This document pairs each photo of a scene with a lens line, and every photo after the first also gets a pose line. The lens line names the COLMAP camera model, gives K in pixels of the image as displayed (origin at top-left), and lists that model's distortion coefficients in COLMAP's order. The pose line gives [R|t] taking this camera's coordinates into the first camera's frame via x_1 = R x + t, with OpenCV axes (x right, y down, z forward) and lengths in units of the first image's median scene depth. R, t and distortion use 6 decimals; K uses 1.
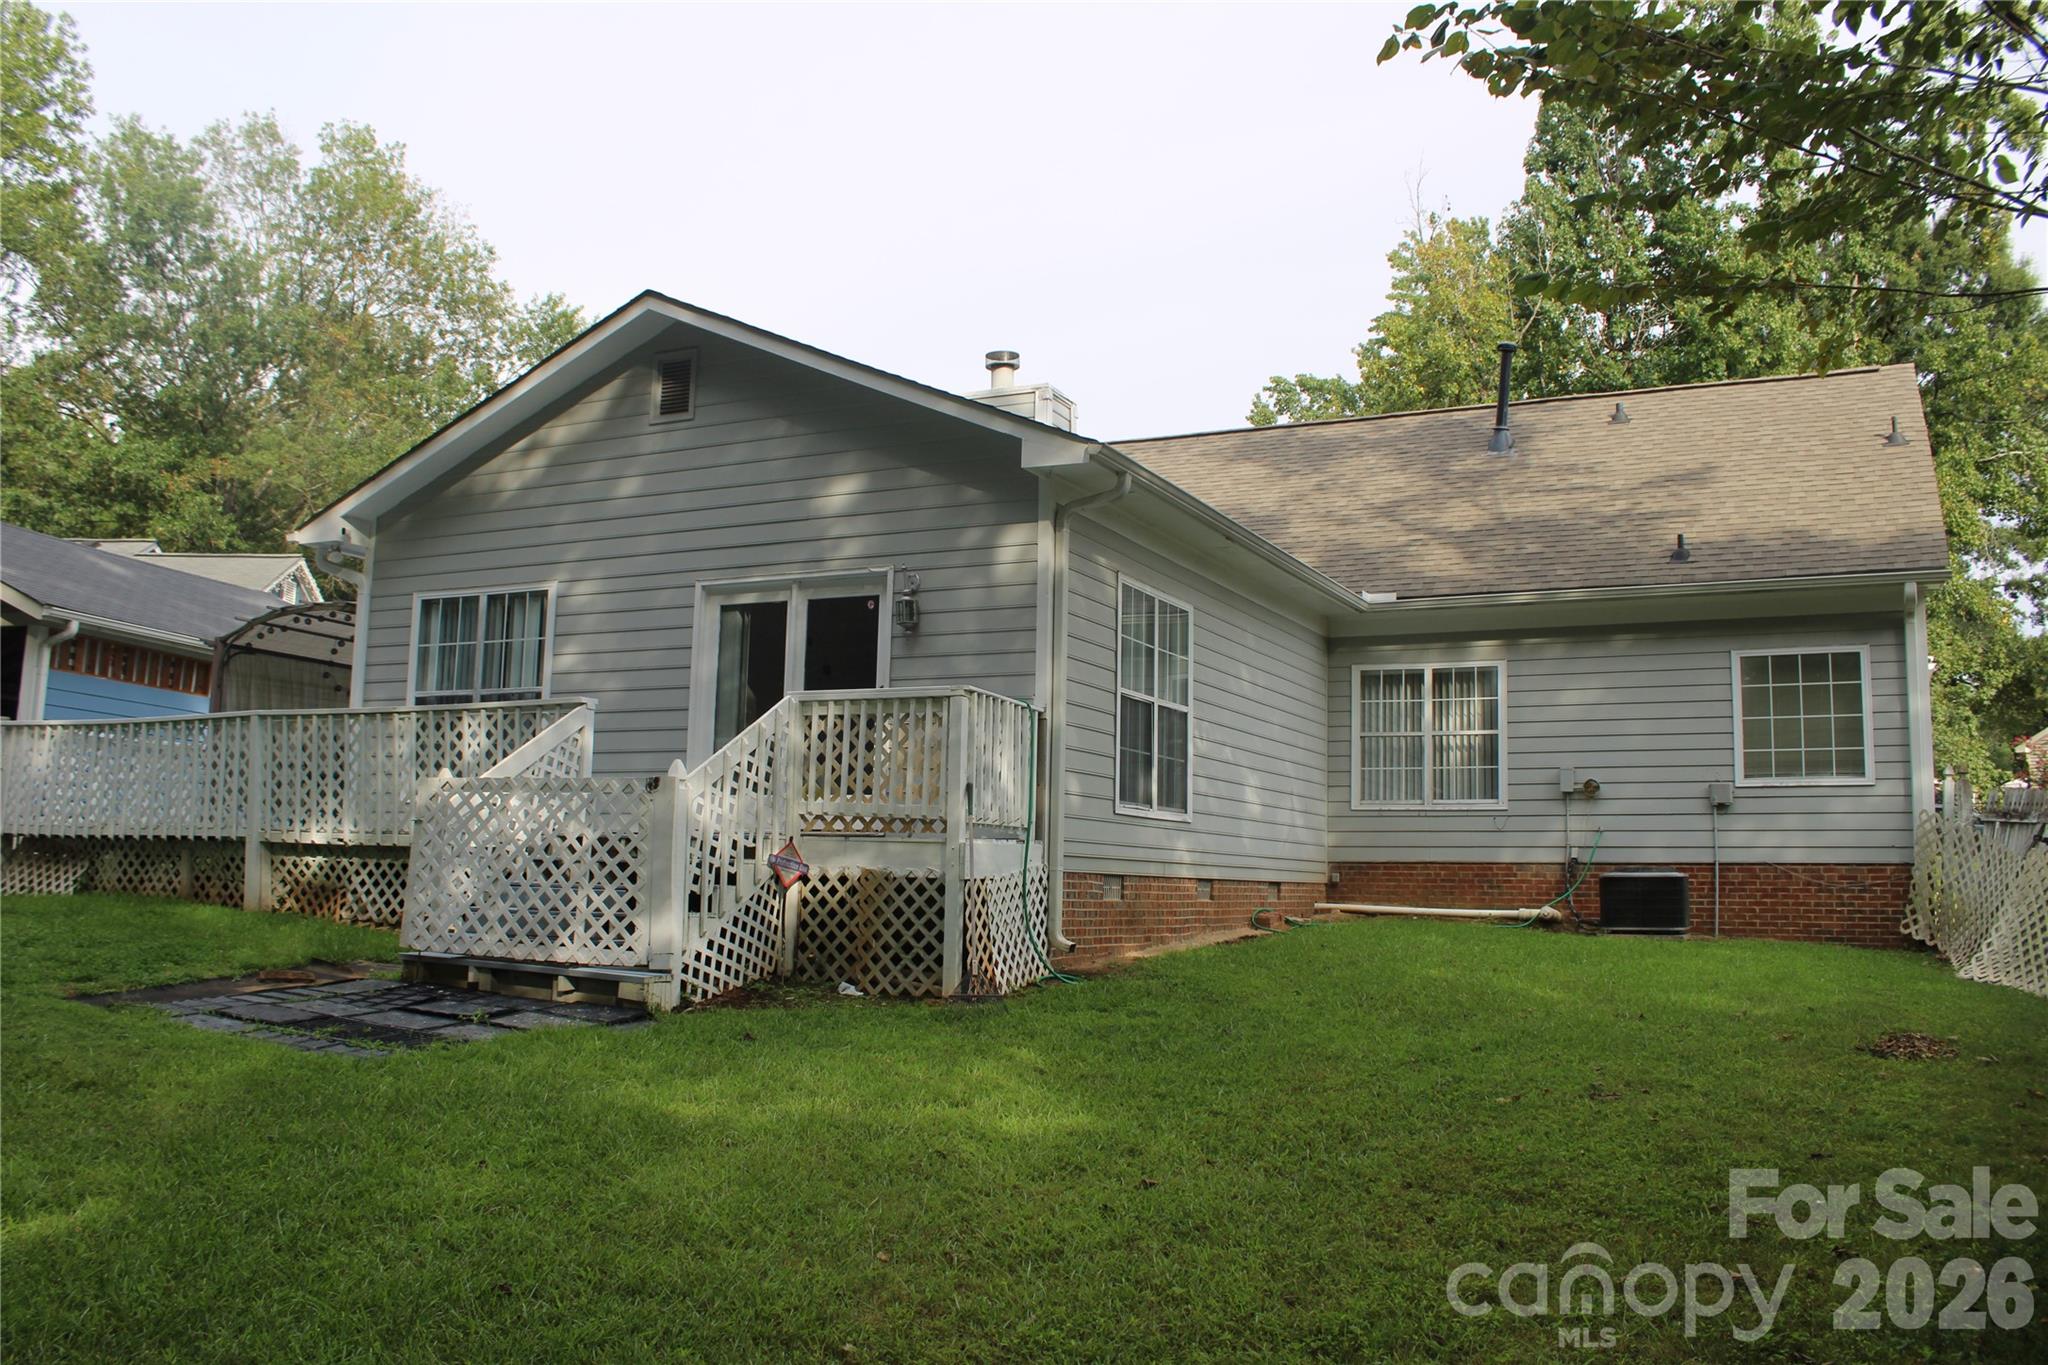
lens RADIAL K [[1681.6, 0, 1010.4], [0, 1681.6, 677.5], [0, 0, 1]] dist [-0.171238, 0.166691]
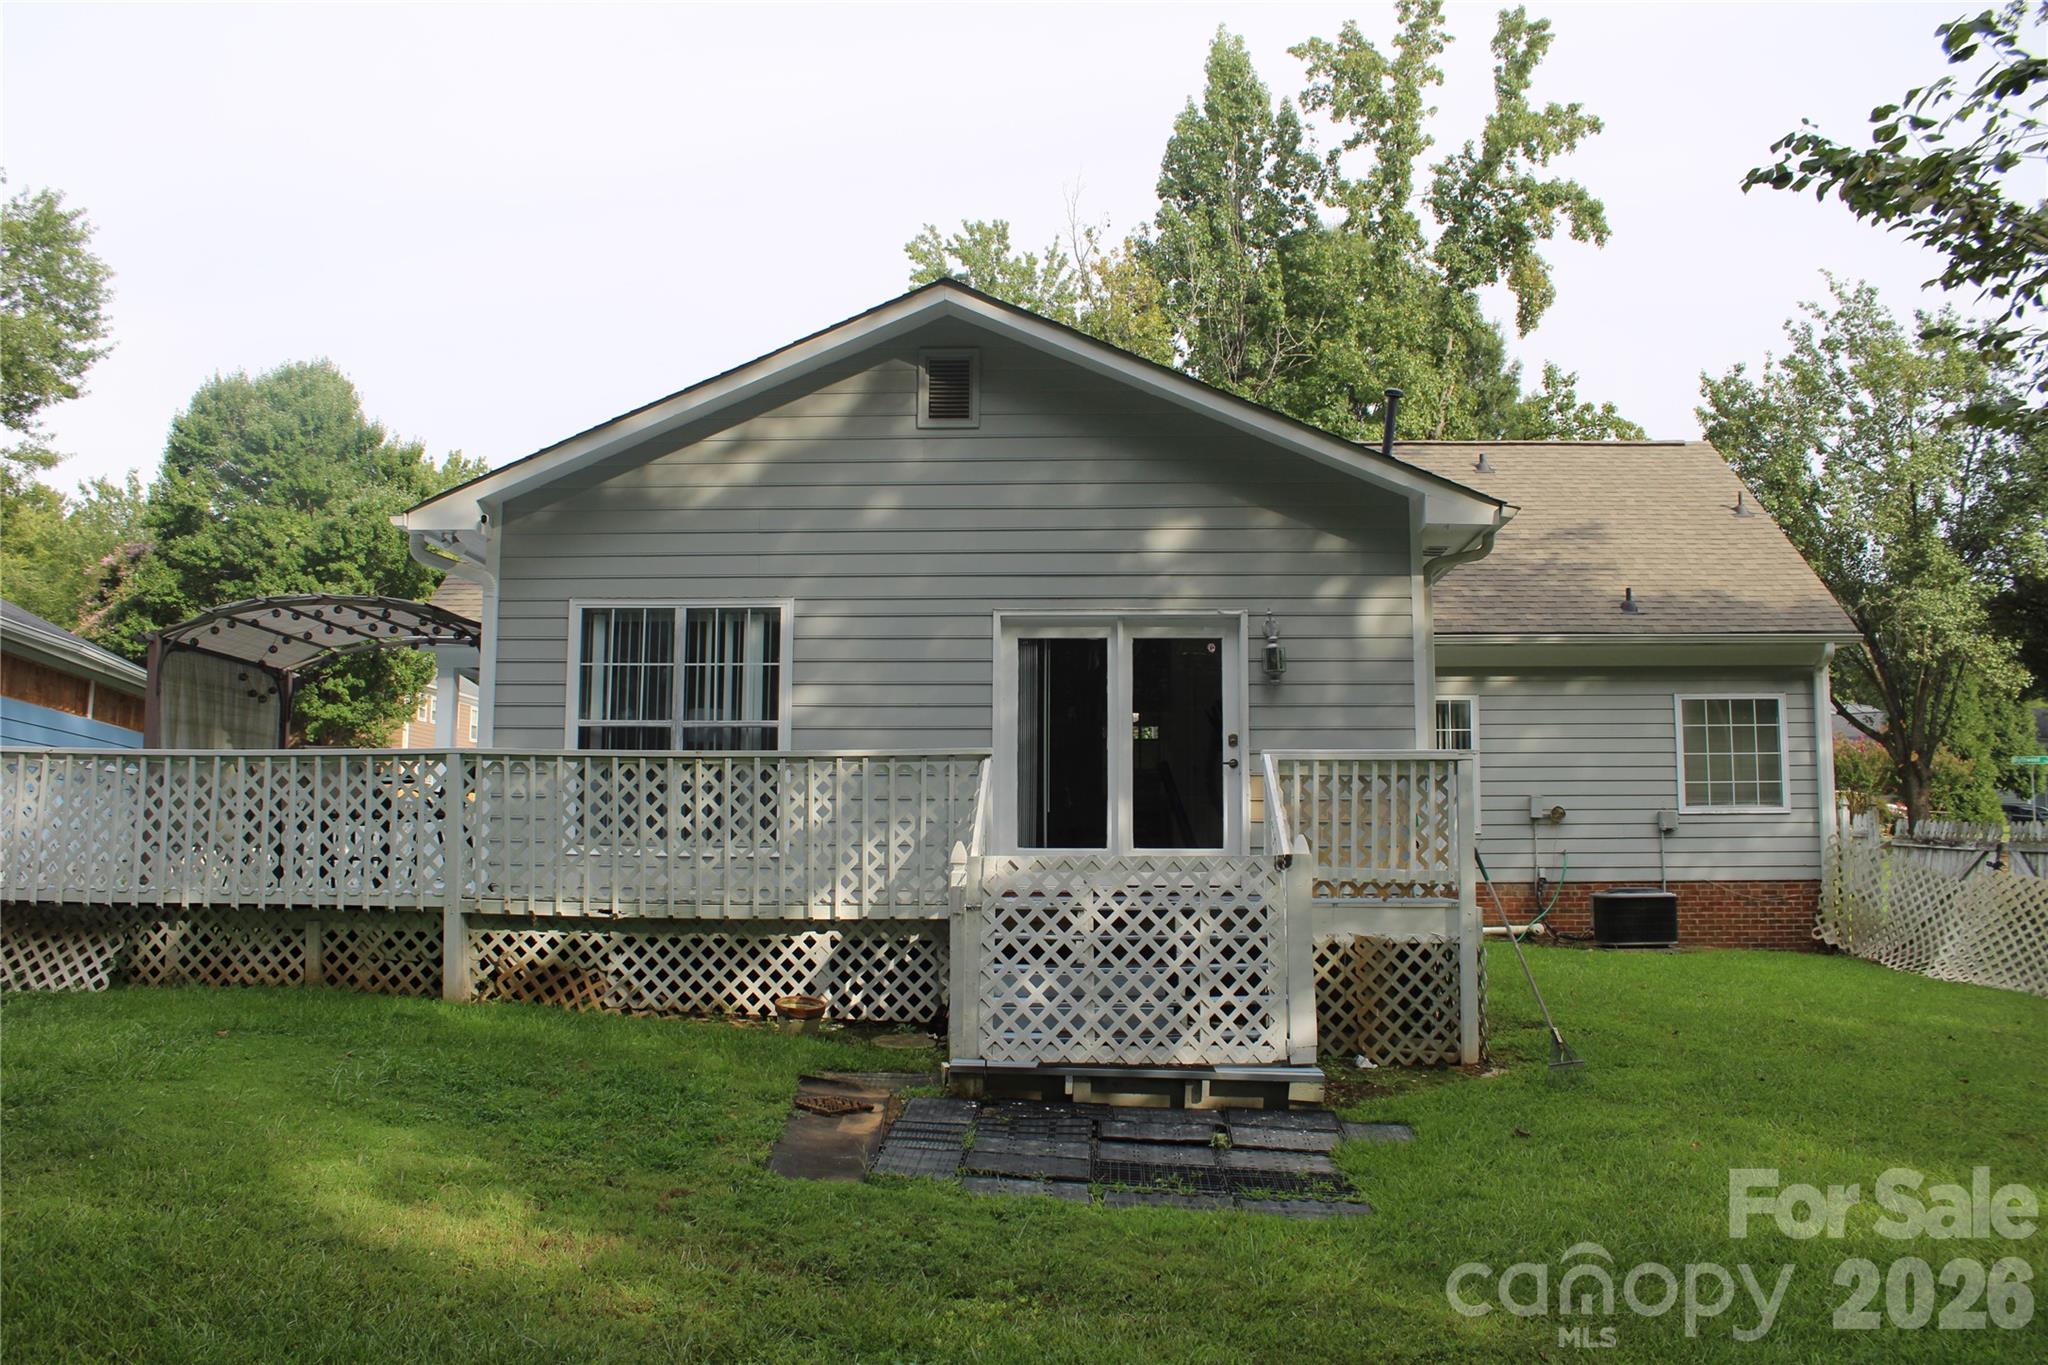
lens RADIAL K [[1681.6, 0, 1010.4], [0, 1681.6, 677.5], [0, 0, 1]] dist [-0.171238, 0.166691]
pose [[0.920386, 0.025603, 0.390172, -0.516832], [-0.033108, 0.999373, 0.012521, -0.032307], [-0.389607, -0.024442, 0.920657, 0.155097]]
